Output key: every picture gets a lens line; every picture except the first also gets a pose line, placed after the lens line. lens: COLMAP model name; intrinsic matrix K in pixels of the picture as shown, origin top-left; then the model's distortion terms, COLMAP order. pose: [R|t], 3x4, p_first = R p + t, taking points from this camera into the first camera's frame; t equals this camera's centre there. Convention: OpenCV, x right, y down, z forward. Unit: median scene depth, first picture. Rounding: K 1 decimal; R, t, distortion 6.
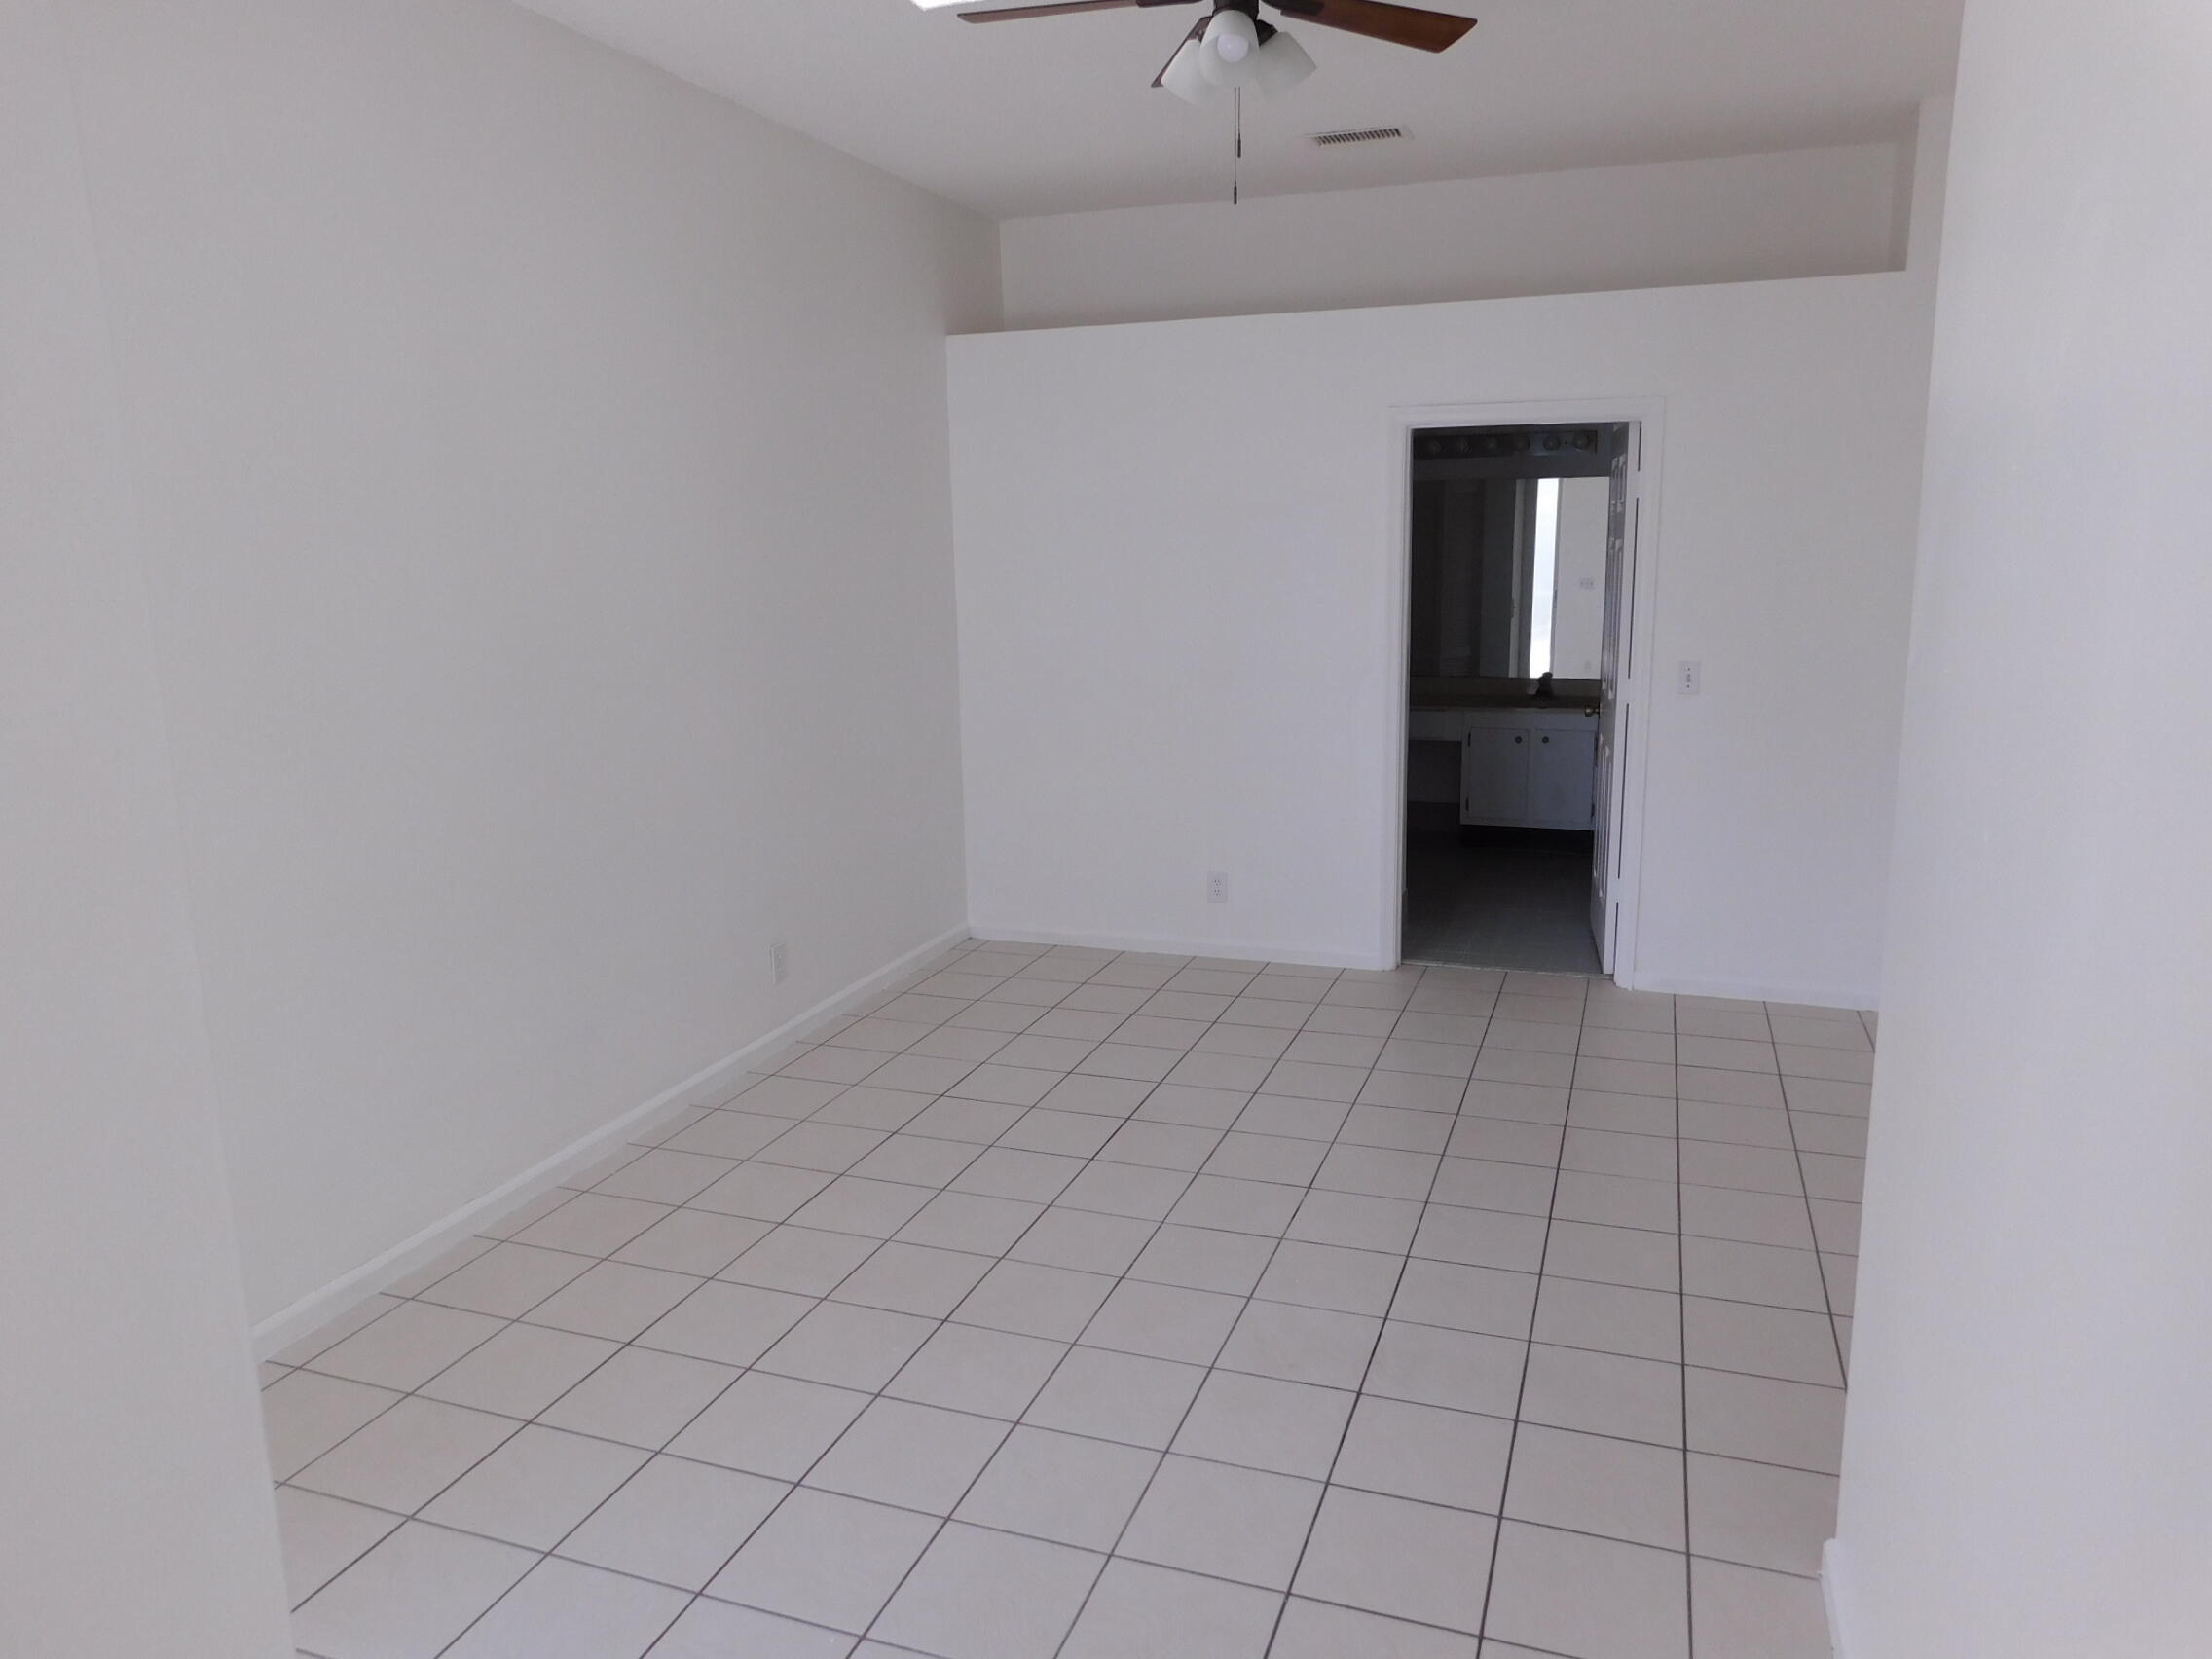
lens RADIAL K [[1490.0, 0, 1104.9], [0, 1490.0, 819.2], [0, 0, 1]] dist [-0.055110, 0.061527]
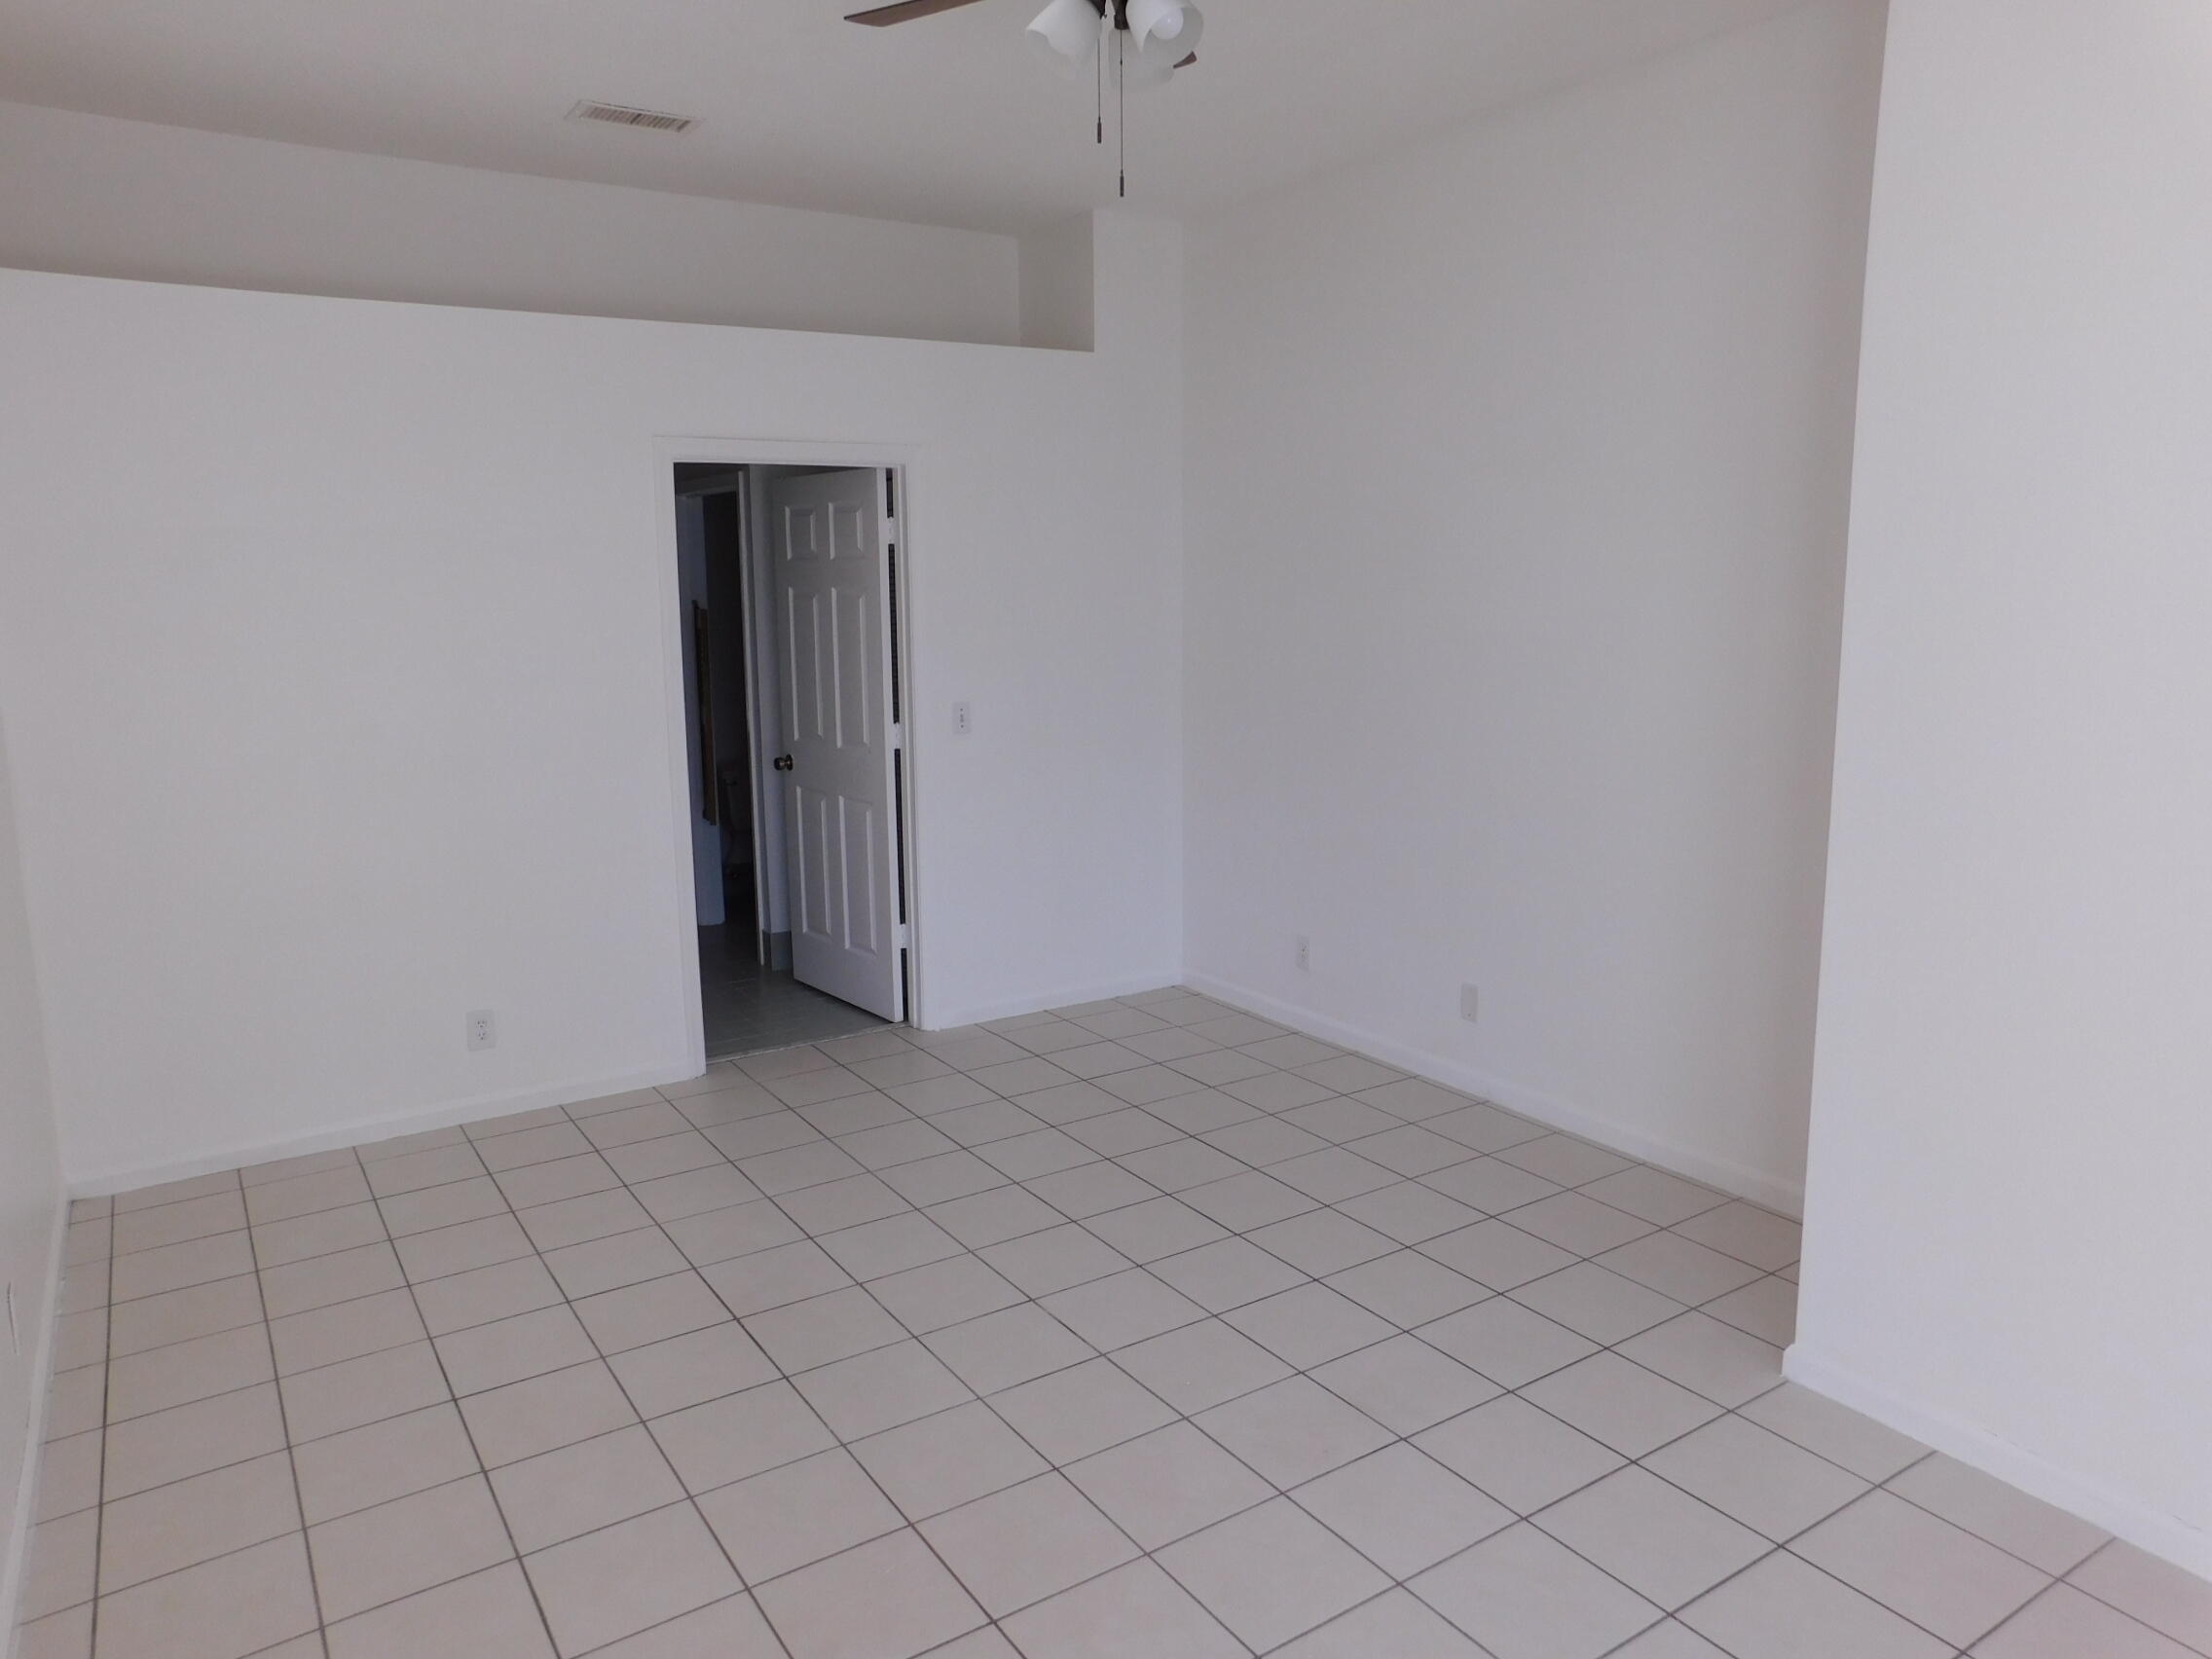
lens RADIAL K [[1490.0, 0, 1104.9], [0, 1490.0, 819.2], [0, 0, 1]] dist [-0.055110, 0.061527]
pose [[0.599381, -0.120240, 0.791381, -0.363283], [0.154146, 0.987487, 0.033288, -0.043178], [-0.785482, 0.102037, 0.610416, 0.281363]]
